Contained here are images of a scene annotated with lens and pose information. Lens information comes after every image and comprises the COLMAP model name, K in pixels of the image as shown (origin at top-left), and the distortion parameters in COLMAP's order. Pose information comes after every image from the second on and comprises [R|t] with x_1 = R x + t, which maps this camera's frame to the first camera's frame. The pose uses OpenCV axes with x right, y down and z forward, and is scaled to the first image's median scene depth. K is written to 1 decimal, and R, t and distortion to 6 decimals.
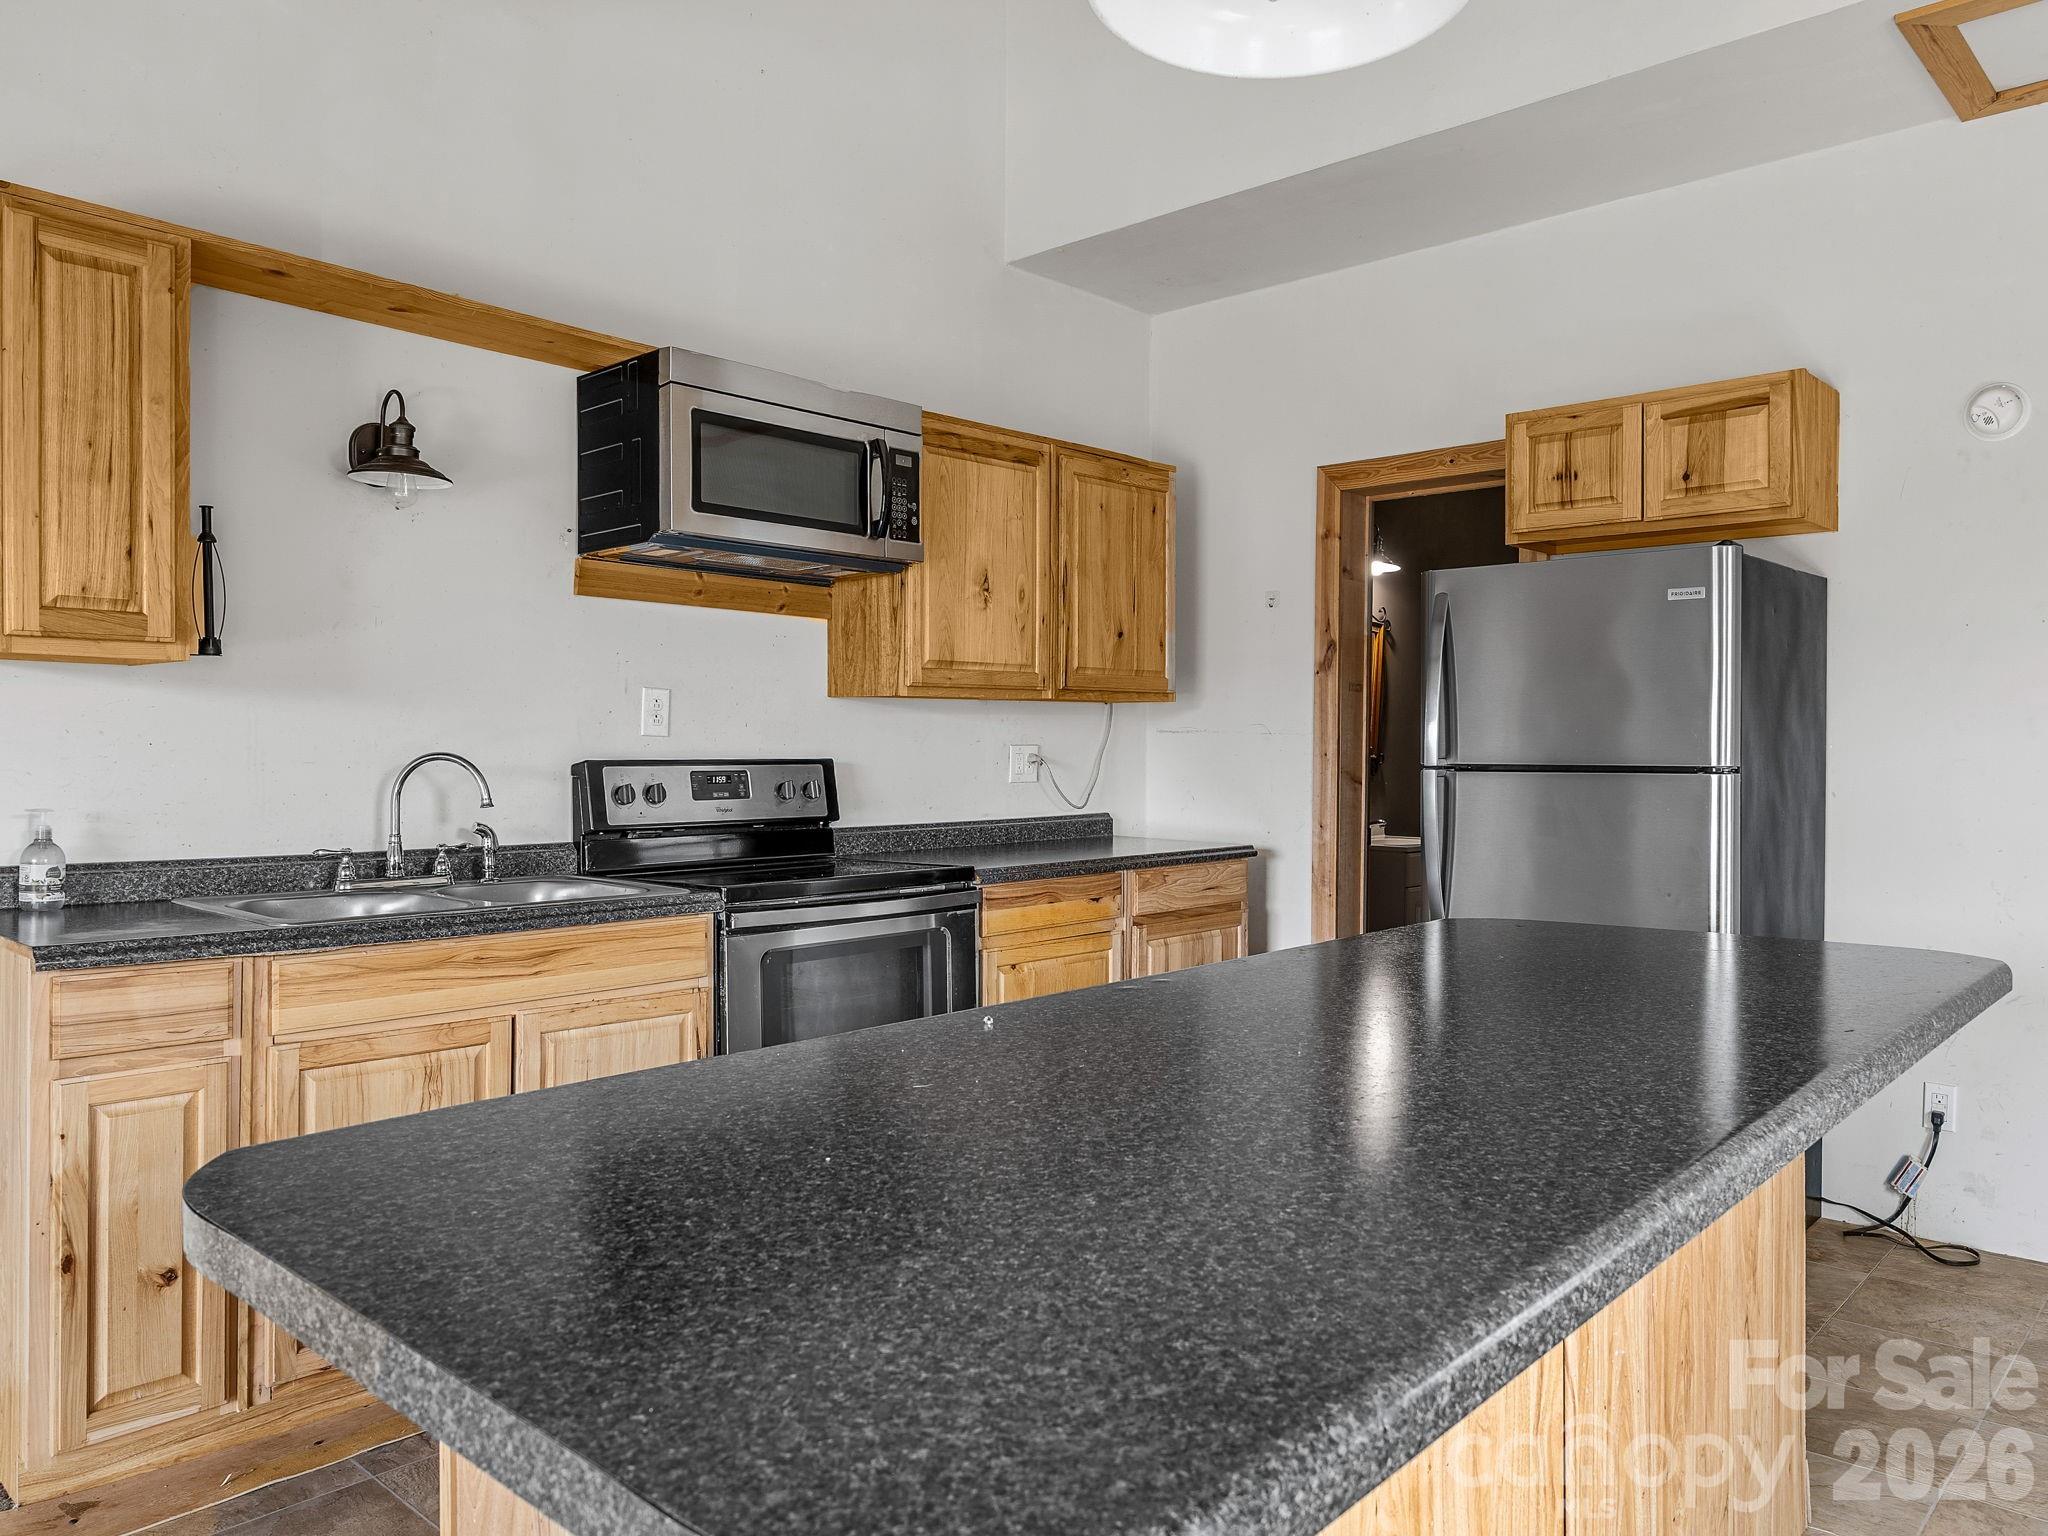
lens RADIAL K [[1446.4, 0, 1024.0], [0, 1446.4, 768.0], [0, 0, 1]] dist [-0.050449, 0.022421]
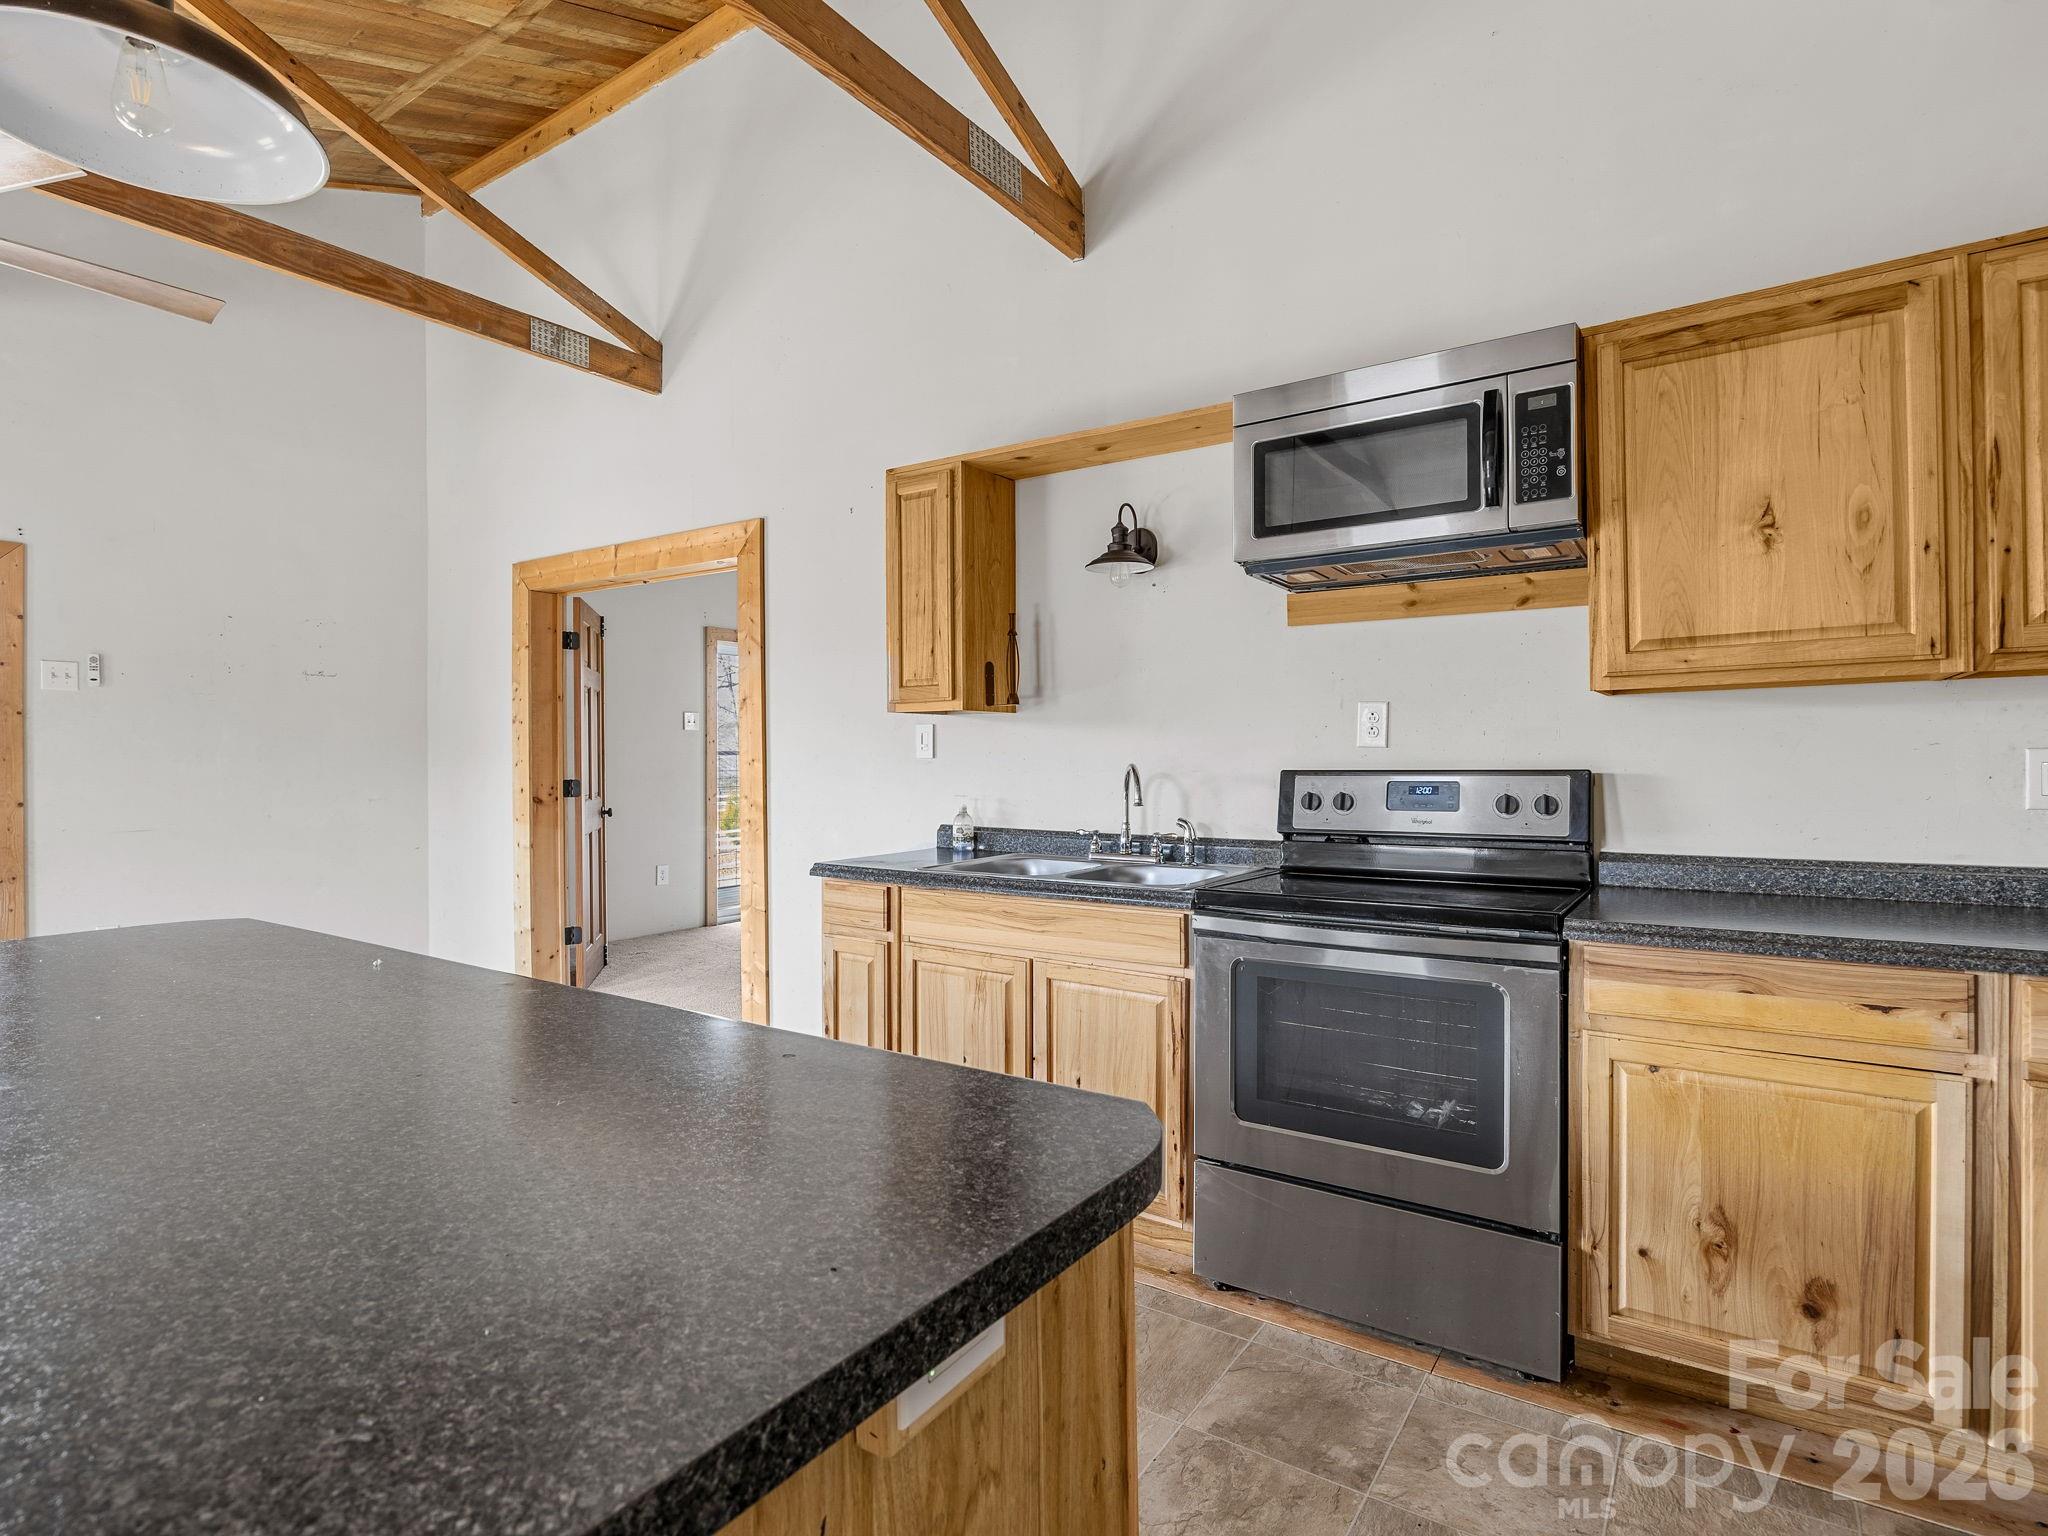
lens RADIAL K [[1024.8, 0, 1024.0], [0, 1024.8, 768.0], [0, 0, 1]] dist [-0.031568, 0.000227]
pose [[0.135906, 0.003224, -0.990716, 0.438373], [-0.006347, 0.999977, 0.002384, -0.007035], [0.990701, 0.005965, 0.135923, 0.634243]]
